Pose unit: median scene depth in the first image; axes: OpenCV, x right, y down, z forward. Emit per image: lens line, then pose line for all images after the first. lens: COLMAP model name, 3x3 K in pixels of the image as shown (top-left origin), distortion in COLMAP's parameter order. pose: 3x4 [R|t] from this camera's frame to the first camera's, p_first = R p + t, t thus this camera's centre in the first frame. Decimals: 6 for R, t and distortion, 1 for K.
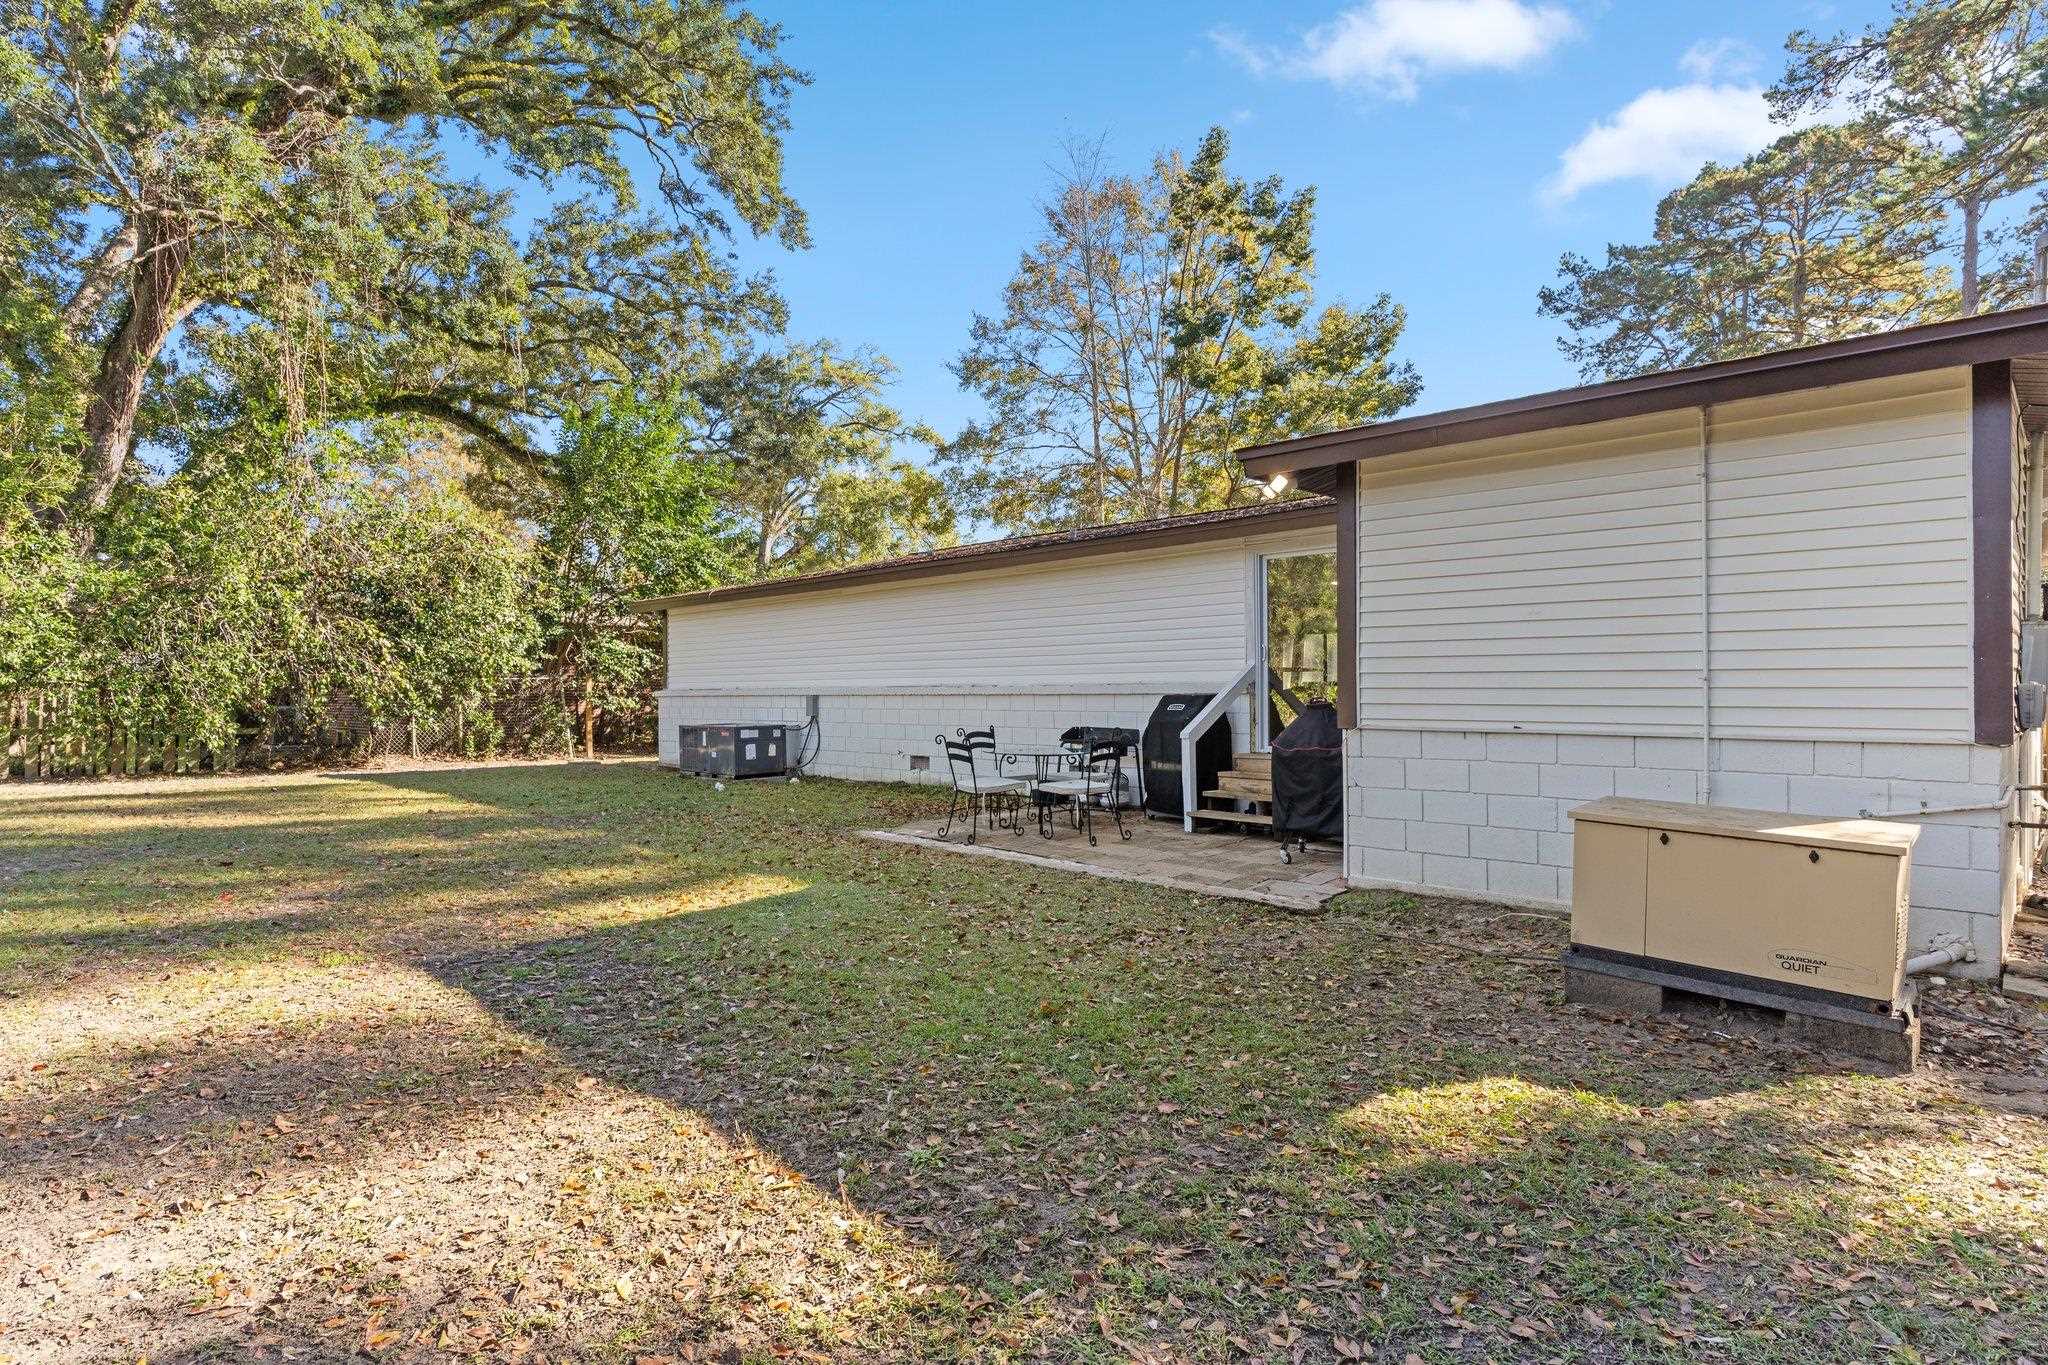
lens RADIAL K [[1057.8, 0, 1024.0], [0, 1057.8, 682.5], [0, 0, 1]] dist [0.001662, 0.000284]
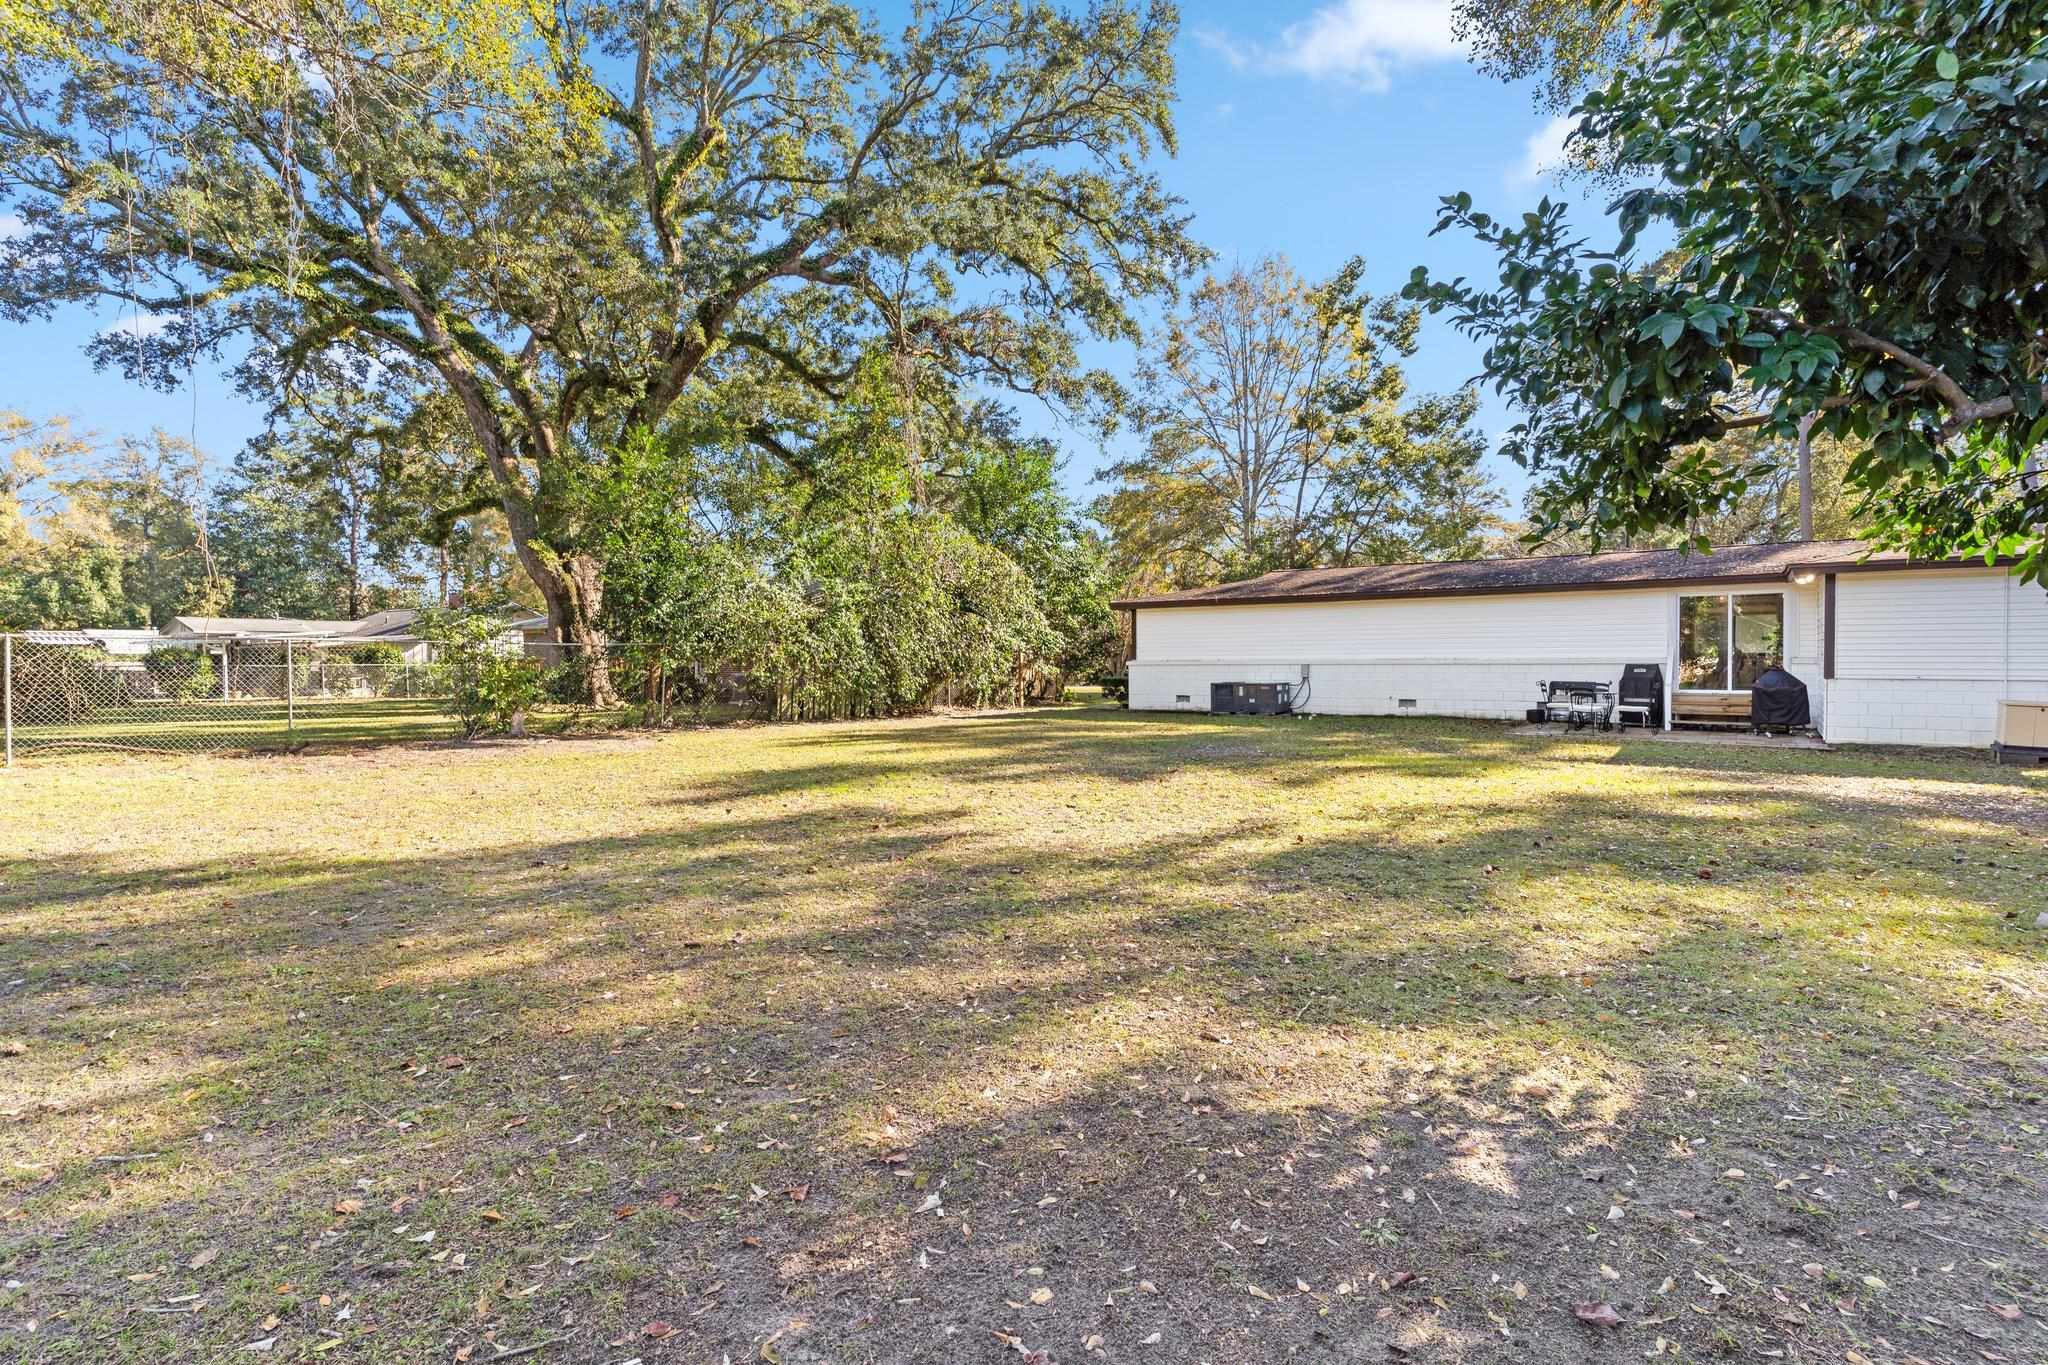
lens RADIAL K [[980.4, 0, 1024.0], [0, 980.4, 682.5], [0, 0, 1]] dist [-0.002525, -0.000051]
pose [[0.990003, -0.006320, 0.140902, -0.688318], [0.001632, 0.999442, 0.033363, -0.009495], [-0.141034, -0.032800, 0.989461, -0.366254]]
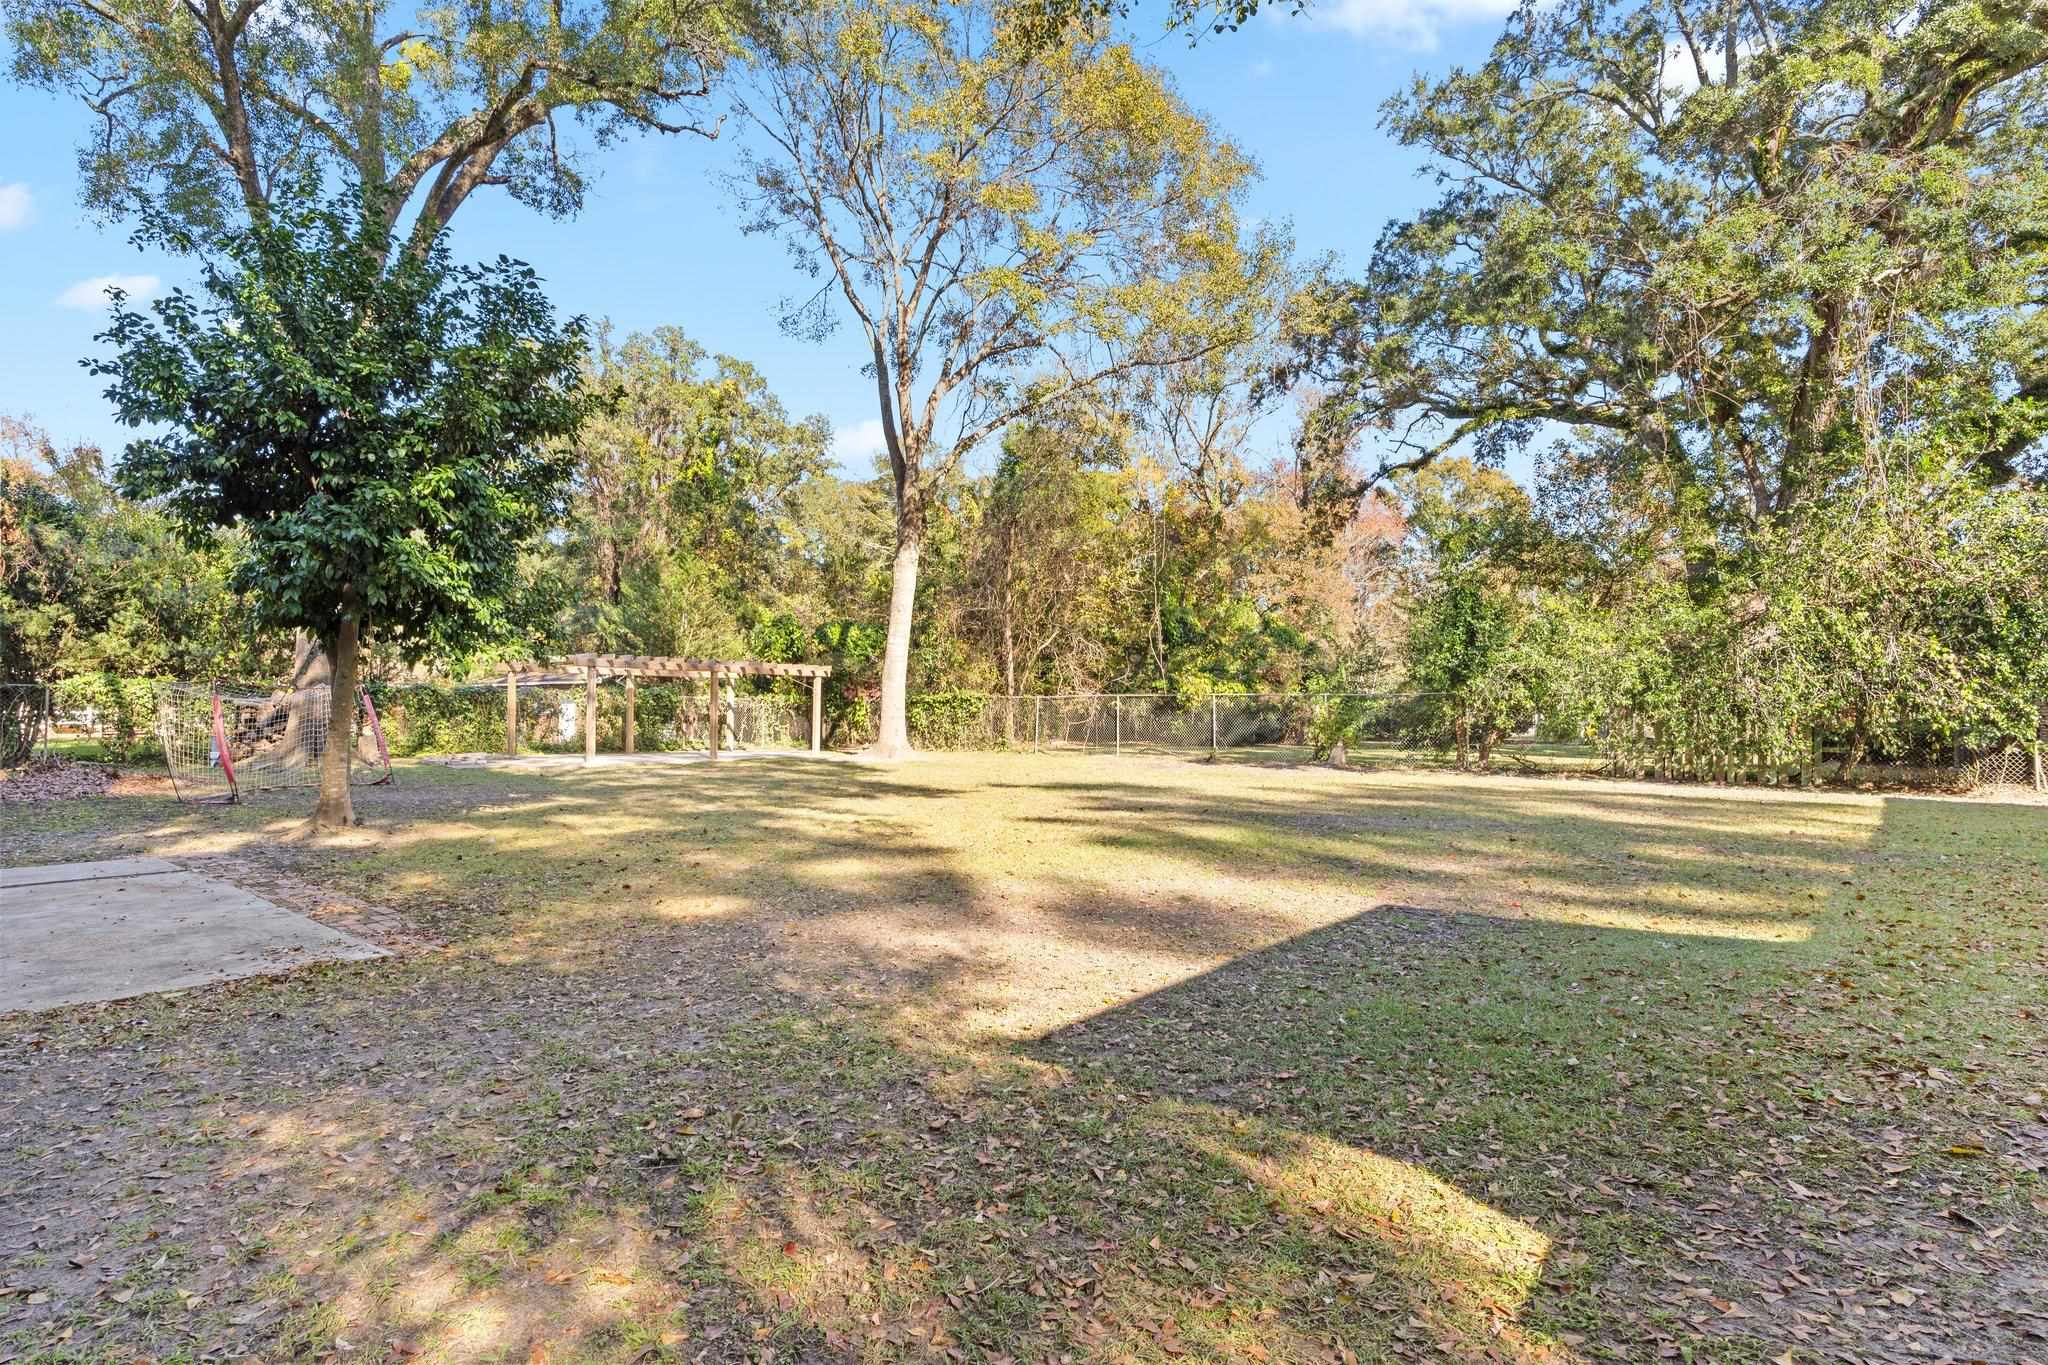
lens RADIAL K [[1057.8, 0, 1024.0], [0, 1057.8, 682.5], [0, 0, 1]] dist [0.001662, 0.000284]
pose [[0.066570, -0.028939, -0.997362, 0.283698], [0.011041, 0.999539, -0.028265, -0.000324], [0.997721, -0.009130, 0.066859, 0.140771]]
